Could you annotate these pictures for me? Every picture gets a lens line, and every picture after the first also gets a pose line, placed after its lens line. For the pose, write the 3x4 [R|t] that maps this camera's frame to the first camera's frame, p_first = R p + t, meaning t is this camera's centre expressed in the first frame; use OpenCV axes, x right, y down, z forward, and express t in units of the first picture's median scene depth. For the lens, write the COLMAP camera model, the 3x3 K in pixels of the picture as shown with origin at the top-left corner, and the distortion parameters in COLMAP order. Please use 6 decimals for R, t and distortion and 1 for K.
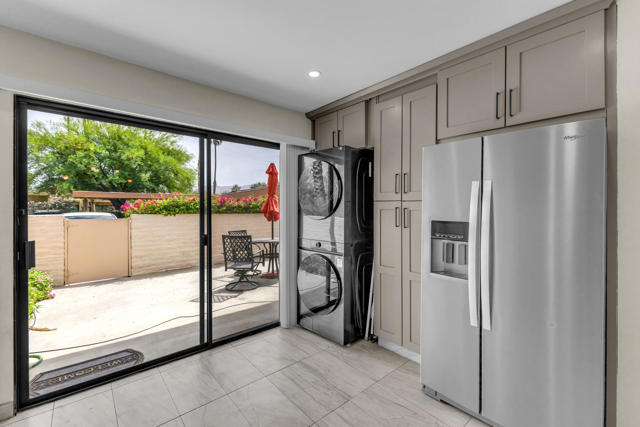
lens RADIAL K [[275.7, 0, 320.6], [0, 275.7, 209.5], [0, 0, 1]] dist [0.008835, -0.000835]
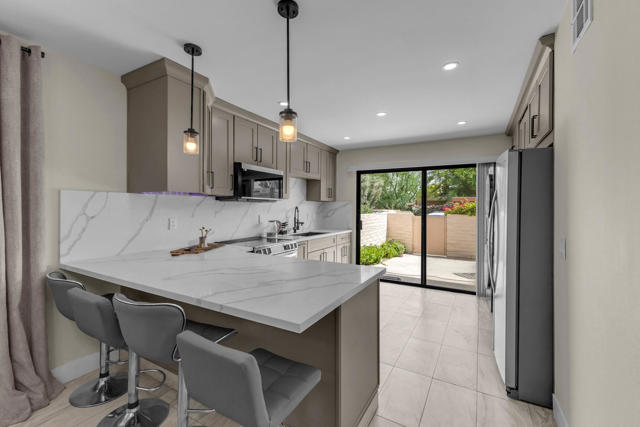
lens RADIAL K [[275.7, 0, 320.6], [0, 275.7, 209.5], [0, 0, 1]] dist [0.008835, -0.000835]
pose [[0.329165, 0.001251, -0.944272, 0.107676], [-0.011144, 0.999935, -0.002560, 0.001019], [0.944207, 0.011365, 0.329158, -0.023501]]
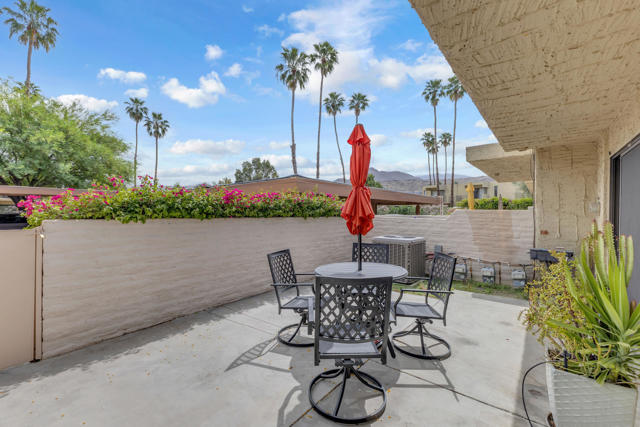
lens RADIAL K [[275.7, 0, 320.6], [0, 275.7, 209.5], [0, 0, 1]] dist [0.008835, -0.000835]
pose [[0.982856, 0.011062, 0.184045, -0.076000], [-0.009494, 0.999911, -0.009394, 0.000054], [-0.184132, 0.007486, 0.982873, 0.110385]]
